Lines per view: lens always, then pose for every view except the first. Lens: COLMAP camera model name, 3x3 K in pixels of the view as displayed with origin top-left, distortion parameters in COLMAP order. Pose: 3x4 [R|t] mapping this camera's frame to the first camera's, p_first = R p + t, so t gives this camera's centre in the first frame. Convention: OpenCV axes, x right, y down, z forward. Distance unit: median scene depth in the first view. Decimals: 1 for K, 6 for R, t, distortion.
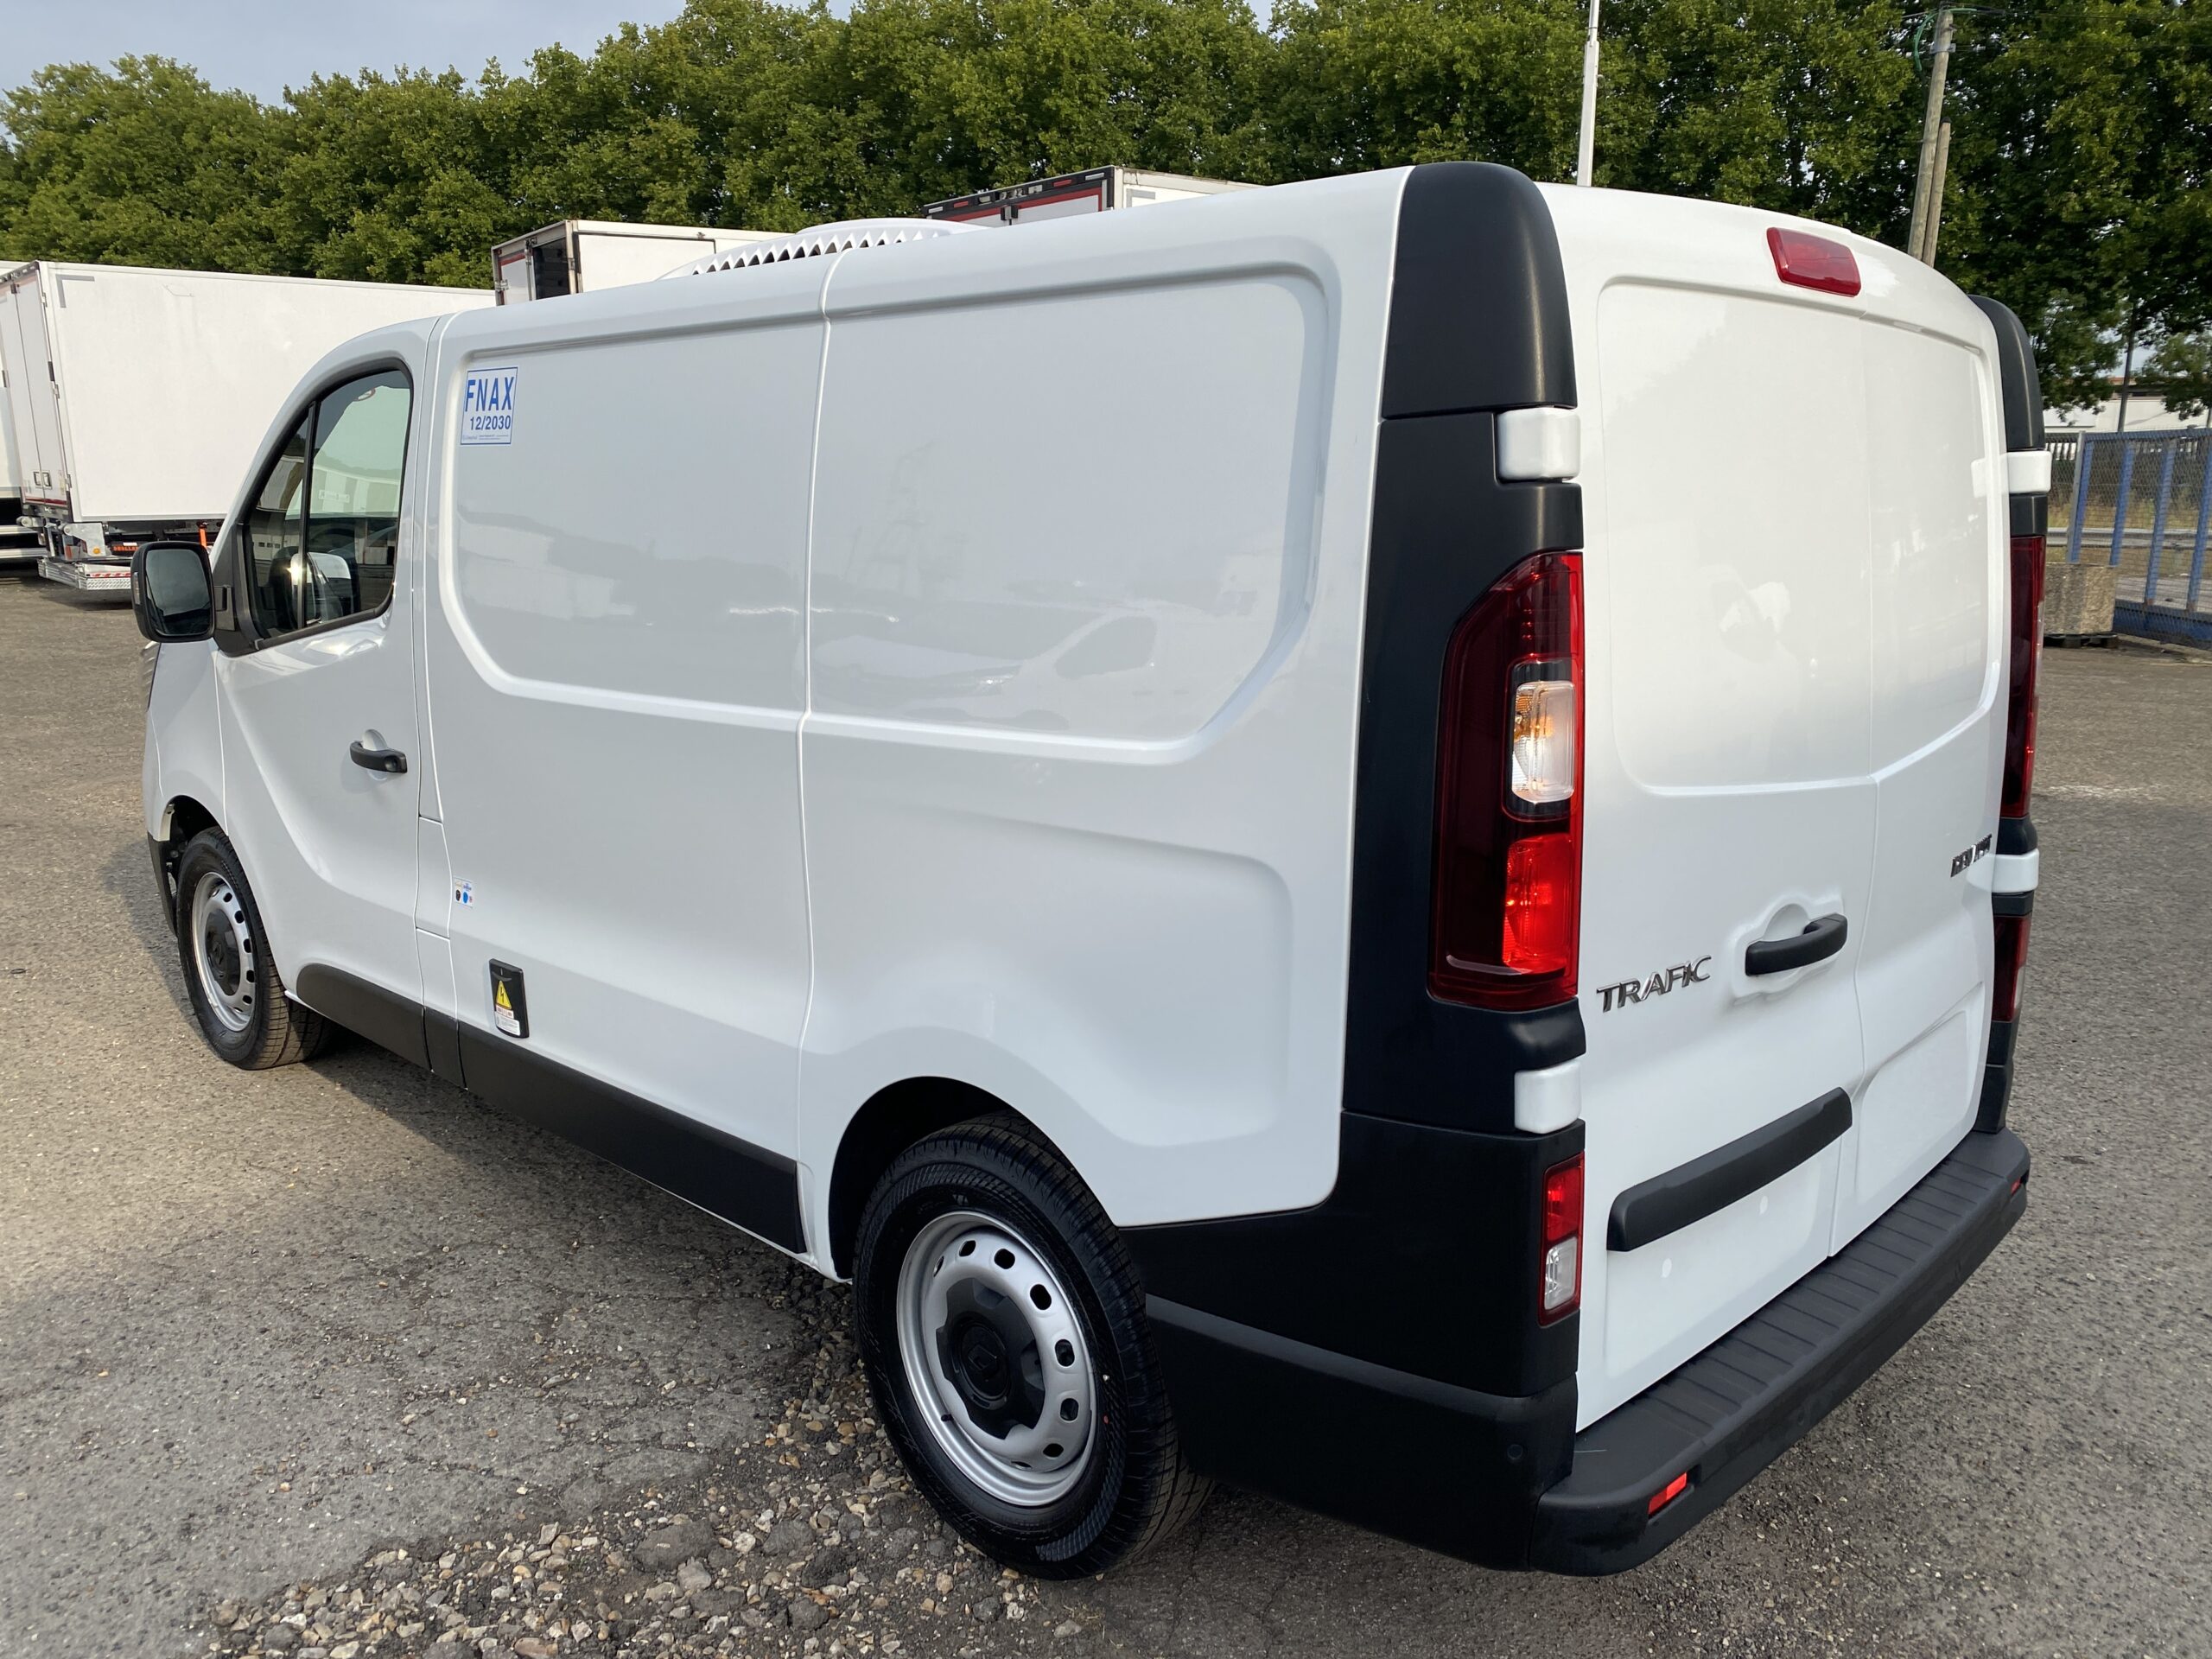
lens RADIAL K [[1696.9, 0, 1105.6], [0, 1696.9, 838.5], [0, 0, 1]] dist [0.068294, -0.104400]
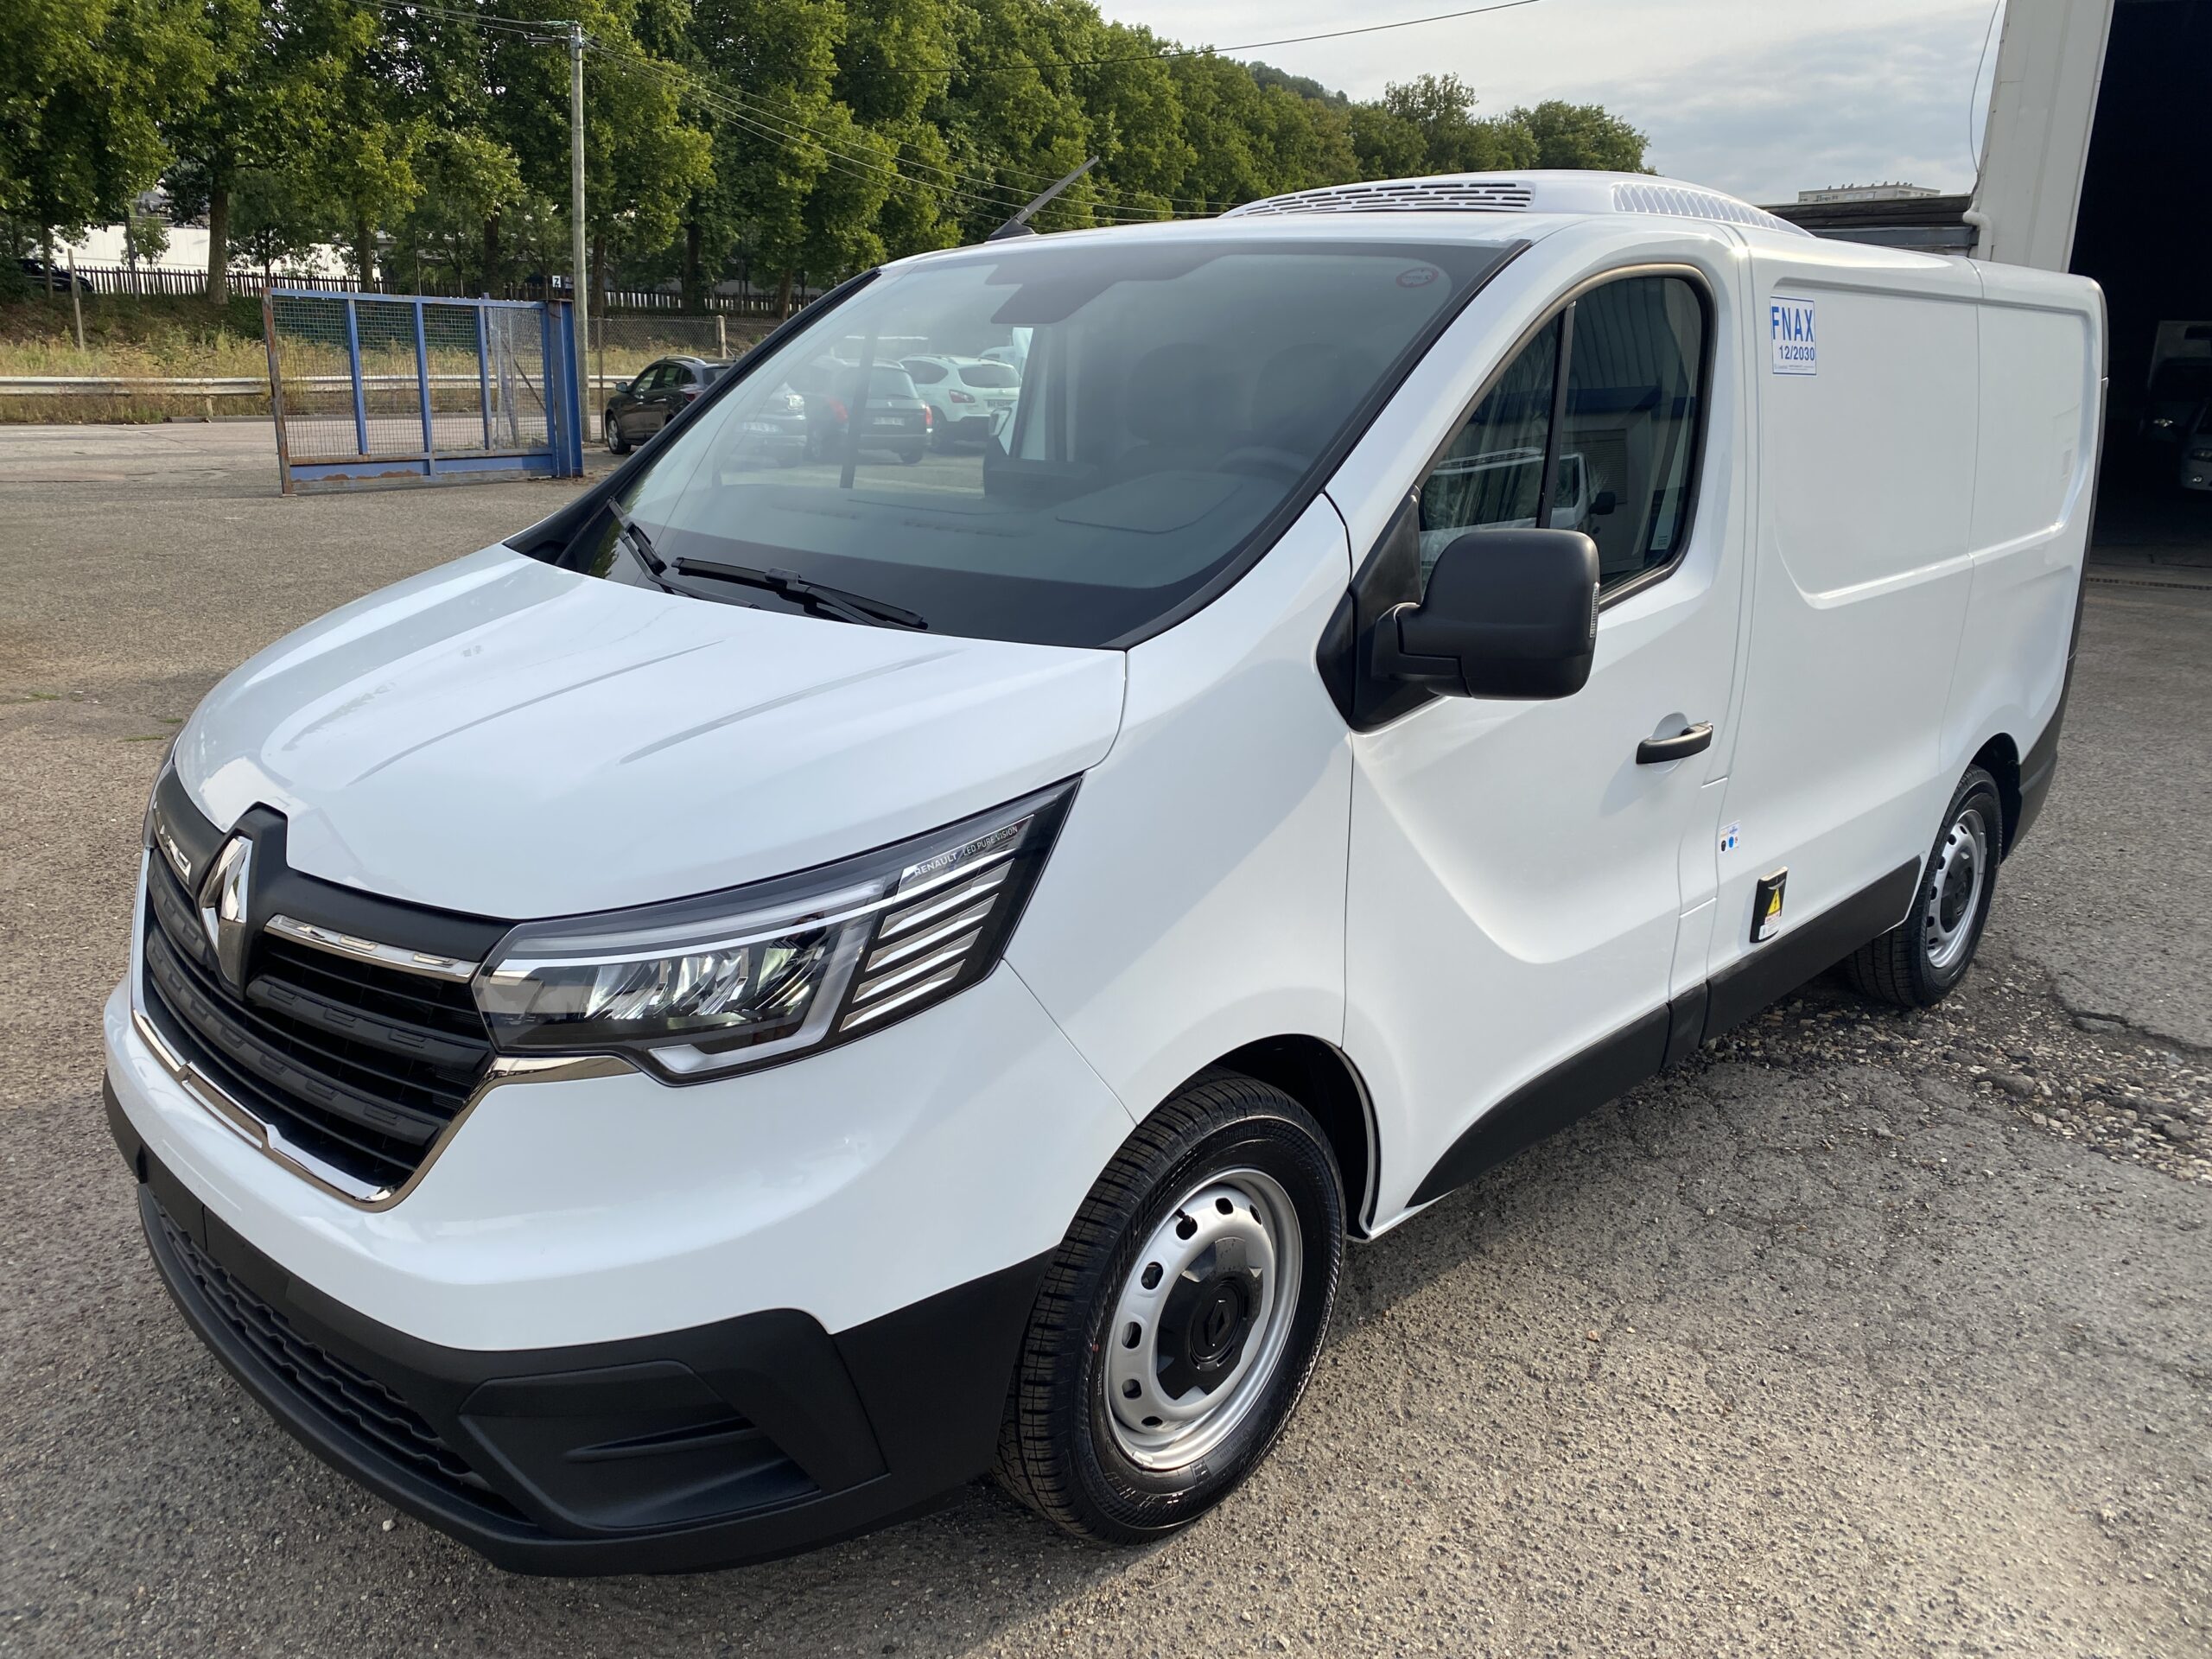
lens RADIAL K [[1696.9, 0, 1105.6], [0, 1696.9, 838.5], [0, 0, 1]] dist [0.068294, -0.104400]
pose [[-0.018141, -0.271178, 0.962358, -1.386935], [0.182899, 0.945375, 0.269840, -0.314922], [-0.982964, 0.180910, 0.032448, 1.399644]]
